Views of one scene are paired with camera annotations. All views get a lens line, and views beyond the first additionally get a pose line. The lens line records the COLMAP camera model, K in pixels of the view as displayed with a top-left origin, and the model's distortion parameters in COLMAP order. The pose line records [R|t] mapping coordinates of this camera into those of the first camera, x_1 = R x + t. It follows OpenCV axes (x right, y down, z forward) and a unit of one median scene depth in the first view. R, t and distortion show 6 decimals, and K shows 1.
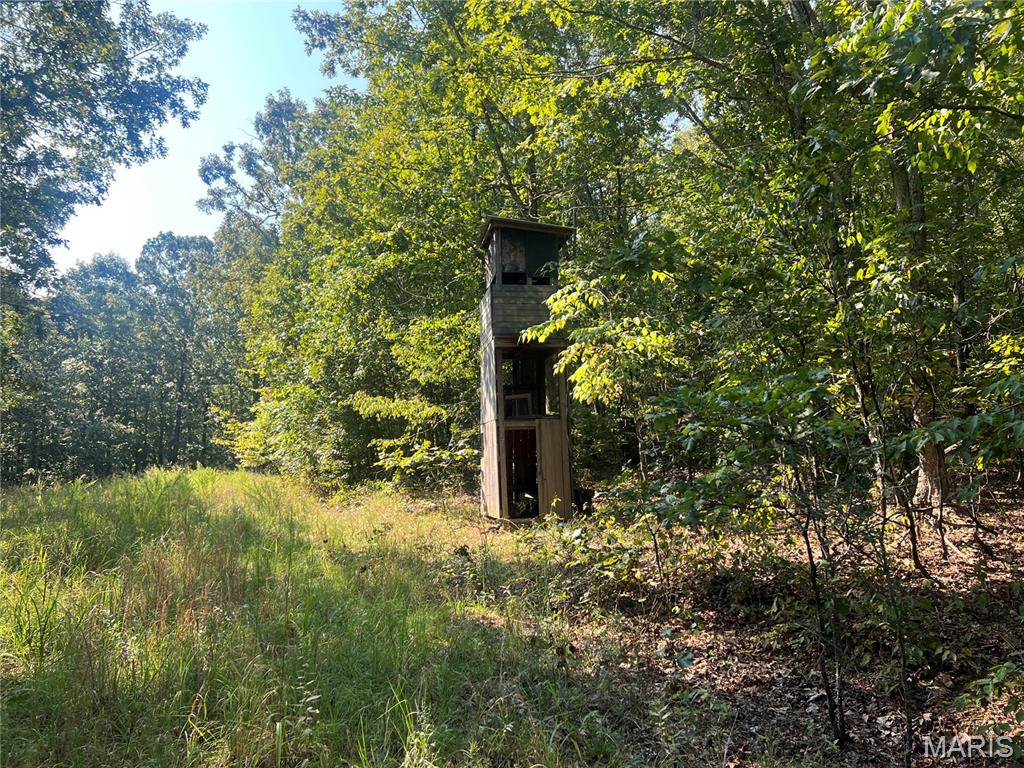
lens RADIAL K [[775.9, 0, 513.8], [0, 775.9, 392.4], [0, 0, 1]] dist [0.075897, -0.088295]
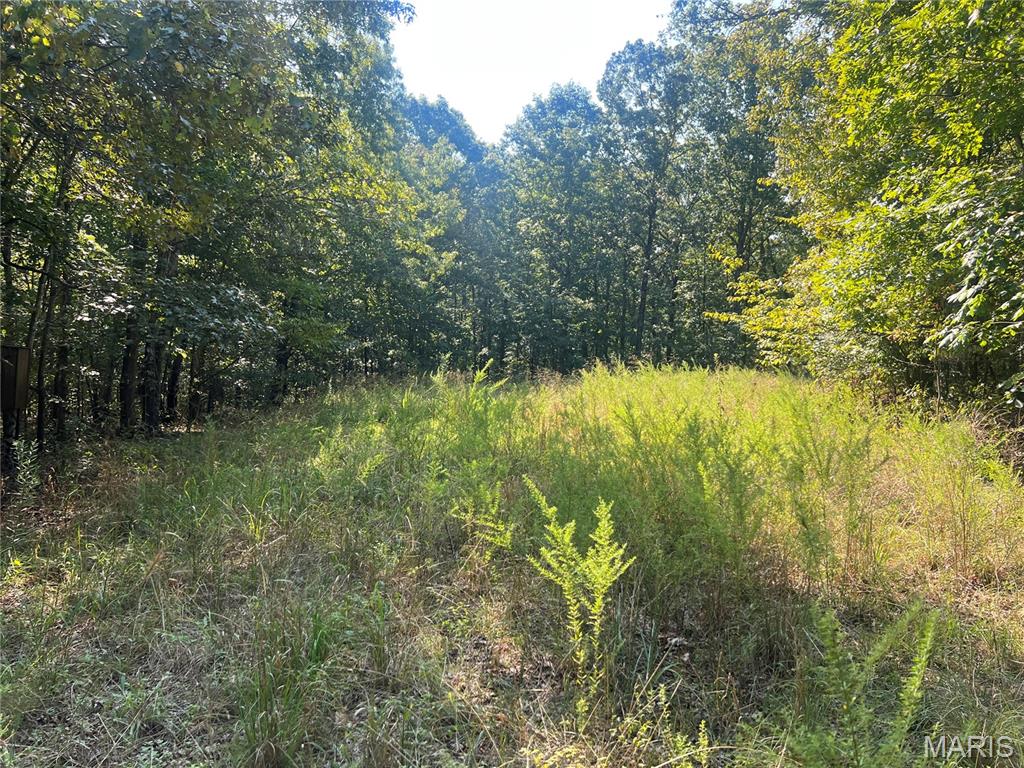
lens RADIAL K [[775.9, 0, 511.4], [0, 775.9, 388.2], [0, 0, 1]] dist [0.075897, -0.088295]
pose [[0.844690, 0.065934, -0.531180, -0.124291], [0.007656, 0.990794, 0.135159, 0.022813], [0.535202, -0.118235, 0.836409, 0.276651]]
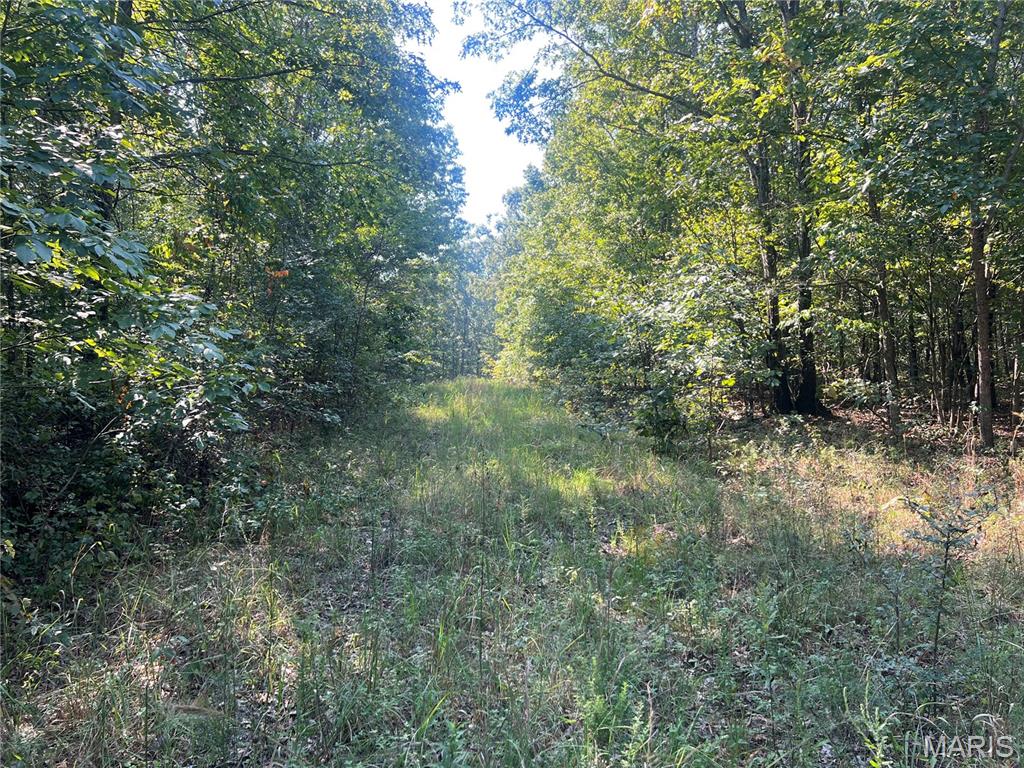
lens RADIAL K [[775.9, 0, 509.3], [0, 775.9, 383.8], [0, 0, 1]] dist [0.075897, -0.088295]
pose [[0.944407, 0.016120, -0.328384, 0.197599], [0.006128, 0.997761, 0.066602, -0.020166], [0.328722, -0.064911, 0.942193, -0.502564]]
